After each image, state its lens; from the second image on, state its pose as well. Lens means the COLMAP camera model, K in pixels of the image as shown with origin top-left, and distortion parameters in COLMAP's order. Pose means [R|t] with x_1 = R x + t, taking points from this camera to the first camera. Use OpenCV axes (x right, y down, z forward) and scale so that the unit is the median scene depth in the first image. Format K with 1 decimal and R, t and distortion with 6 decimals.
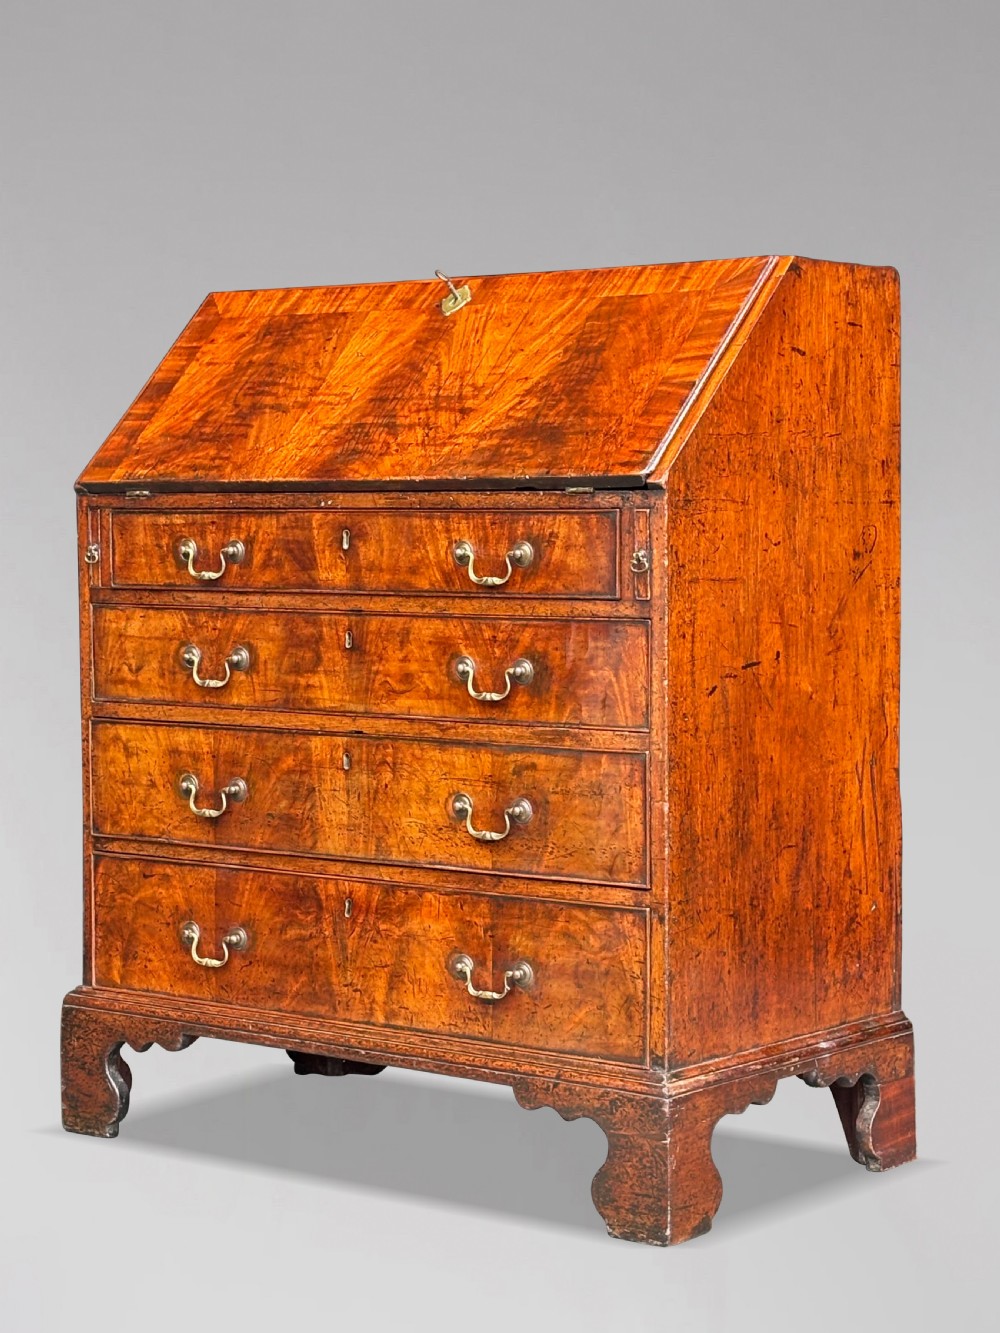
lens RADIAL K [[2799.1, 0, 496.6], [0, 2799.1, 693.4], [0, 0, 1]] dist [0.361320, -2.199538]
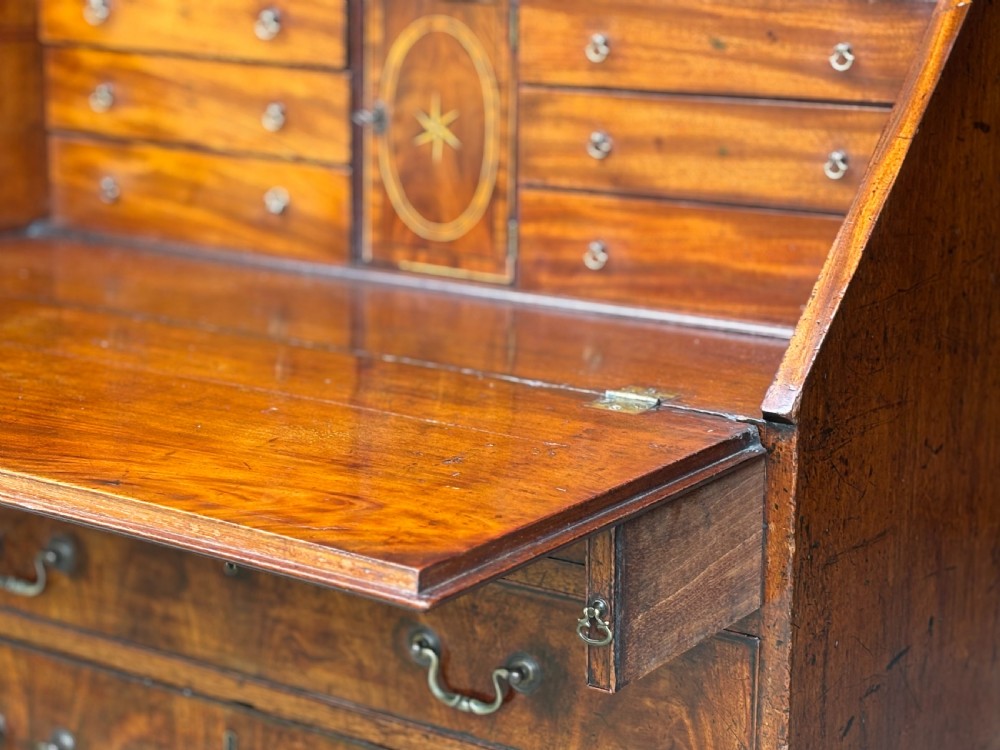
lens RADIAL K [[2099.9, 0, 500.0], [0, 2099.9, 375.0], [0, 0, 1]] dist [0.361320, -2.199538]
pose [[0.997309, -0.004518, 0.073167, -0.027441], [-0.007458, 0.986668, 0.162576, -0.138751], [-0.072926, -0.162684, 0.983980, 0.541997]]
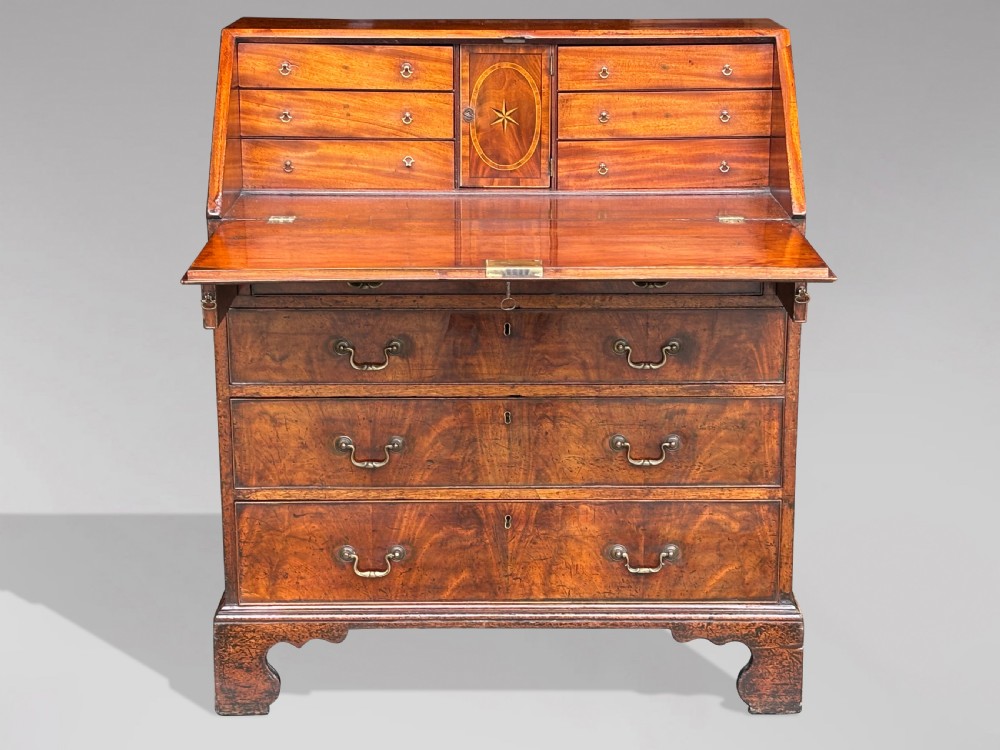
lens RADIAL K [[1897.5, 0, 514.3], [0, 1897.5, 363.7], [0, 0, 1]] dist [0.332583, -1.732750]
pose [[0.778739, -0.160724, 0.606410, -0.604401], [0.039573, 0.977285, 0.208203, -0.192229], [-0.626099, -0.138138, 0.767410, 0.307741]]
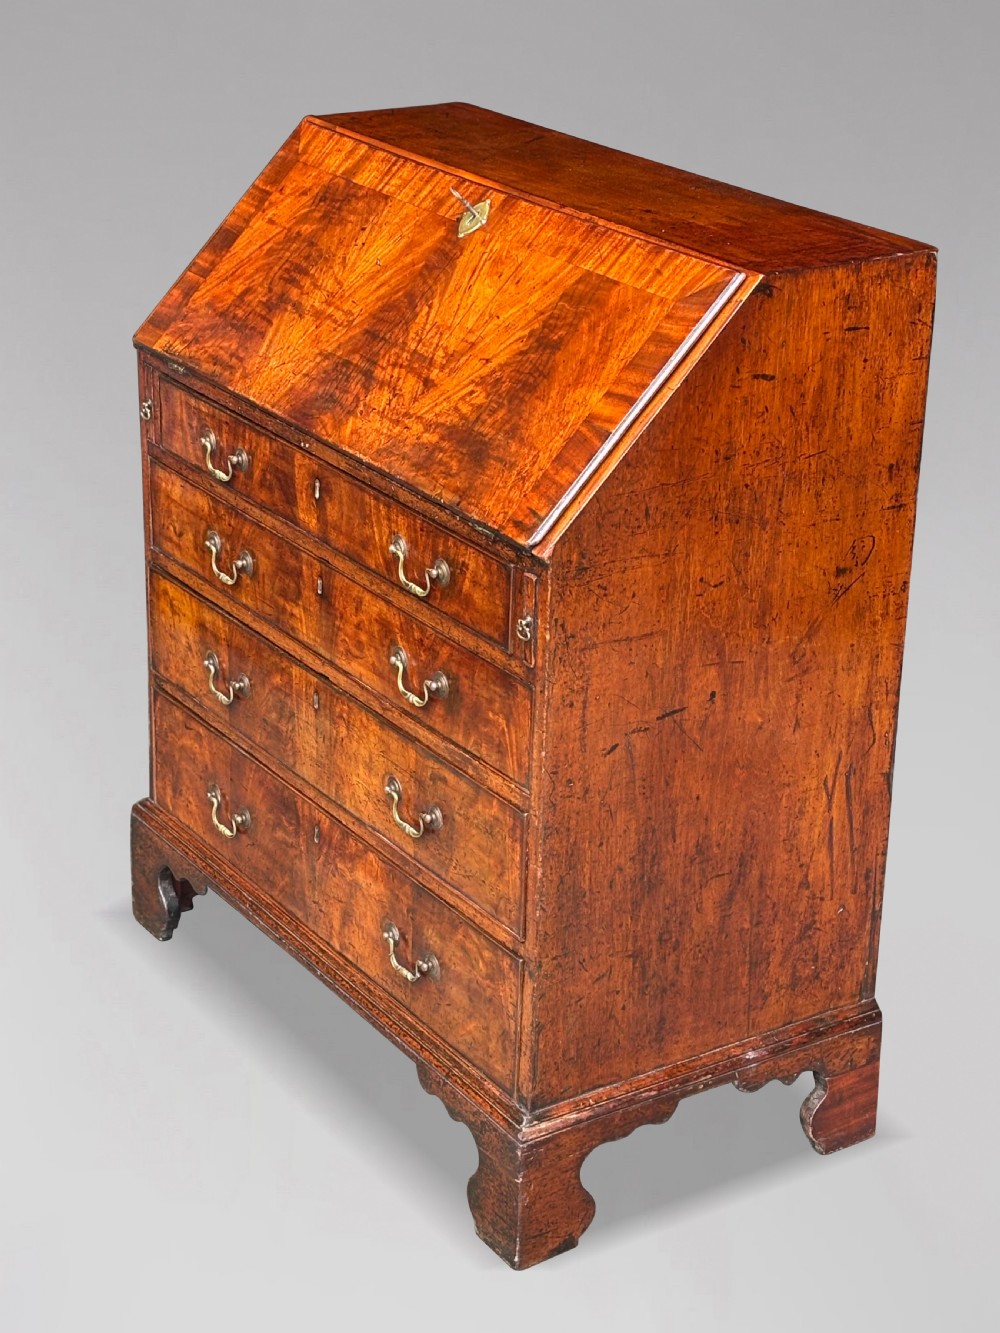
lens RADIAL K [[2529.4, 0, 504.8], [0, 2529.4, 658.2], [0, 0, 1]] dist [0.332583, -1.732750]
pose [[0.952569, 0.142757, -0.268763, 0.252758], [-0.051398, 0.945930, 0.320274, -0.284965], [0.299952, -0.291269, 0.908400, 0.209367]]
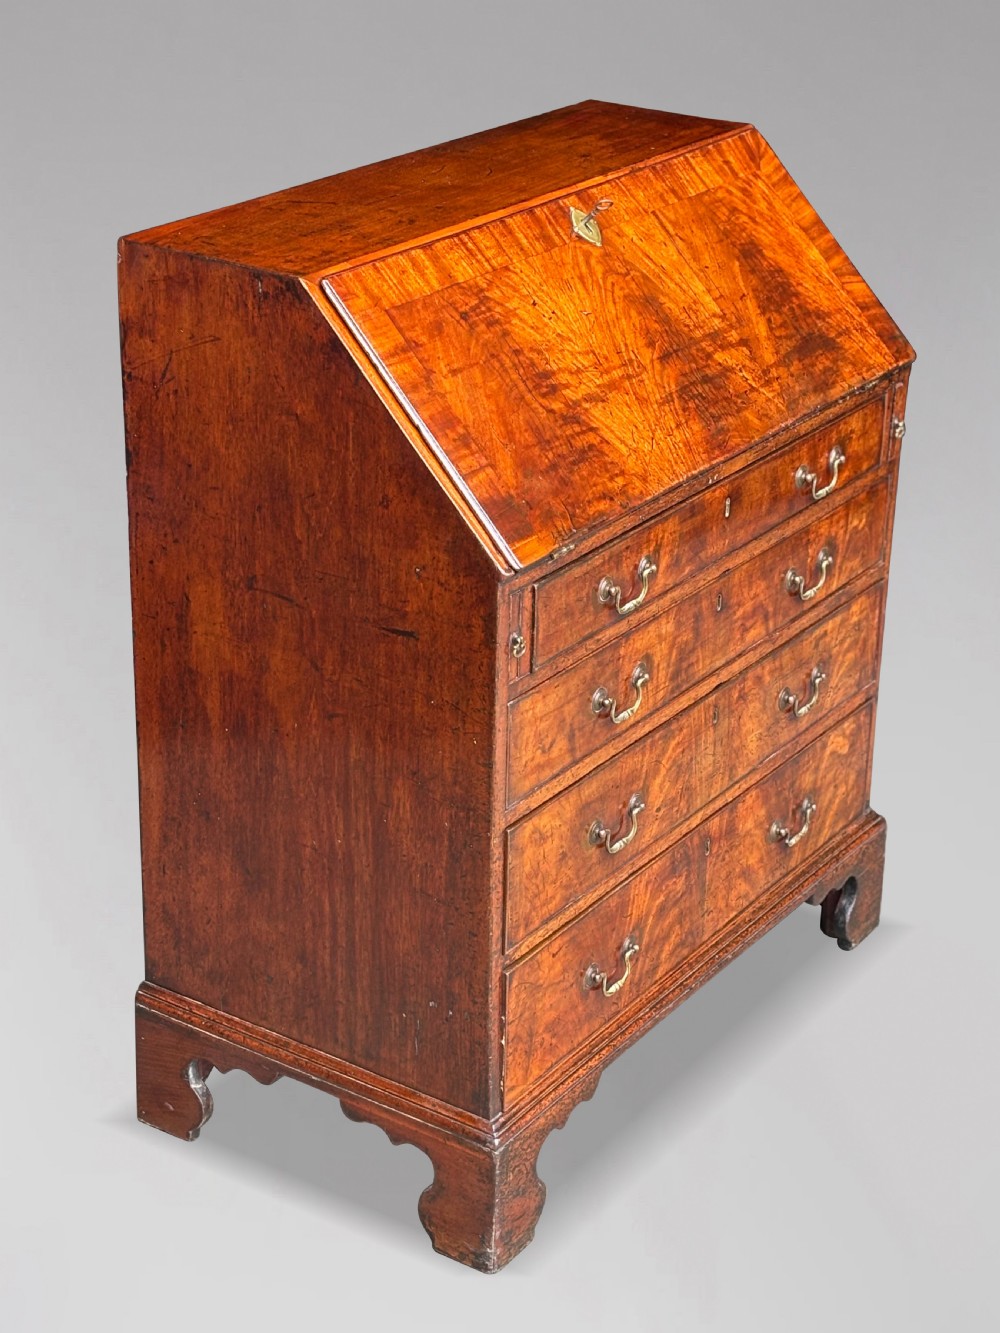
lens RADIAL K [[2529.4, 0, 504.8], [0, 2529.4, 658.2], [0, 0, 1]] dist [0.332583, -1.732750]
pose [[-0.079472, -0.403608, 0.911474, -0.869396], [0.042565, 0.912158, 0.407622, -0.368799], [-0.995928, 0.071192, -0.055311, 1.135522]]
